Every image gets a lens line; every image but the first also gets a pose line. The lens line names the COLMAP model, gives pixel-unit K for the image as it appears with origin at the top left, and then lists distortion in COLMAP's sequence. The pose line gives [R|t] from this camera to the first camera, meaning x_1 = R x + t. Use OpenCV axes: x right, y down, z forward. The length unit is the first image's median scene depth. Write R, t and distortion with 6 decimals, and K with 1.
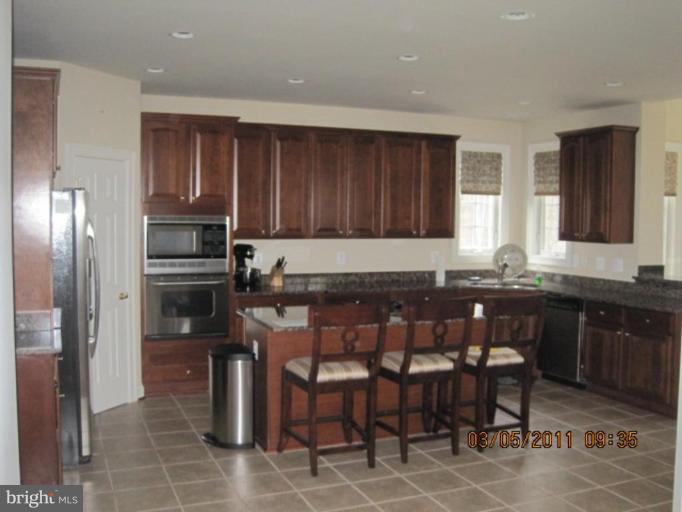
lens RADIAL K [[715.8, 0, 340.4], [0, 715.8, 255.9], [0, 0, 1]] dist [-0.112661, 0.000000]
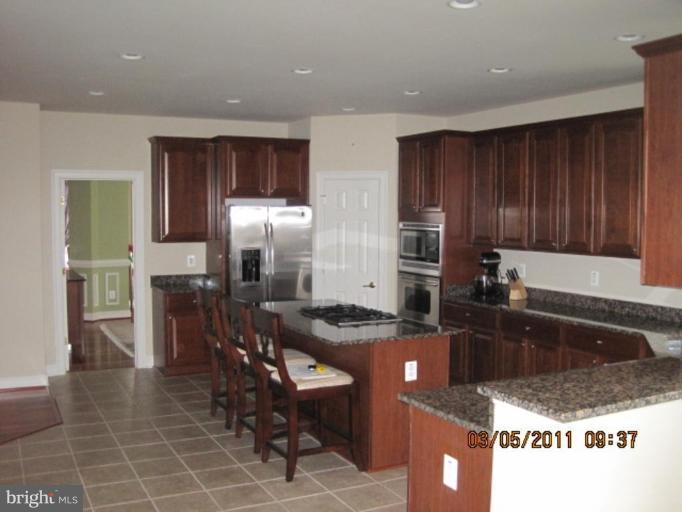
lens RADIAL K [[715.8, 0, 341.3], [0, 715.8, 255.6], [0, 0, 1]] dist [-0.112661, 0.000000]
pose [[0.066717, 0.047092, -0.996660, 0.816637], [-0.062734, 0.997107, 0.042913, -0.040622], [0.995798, 0.059662, 0.069478, 0.708994]]
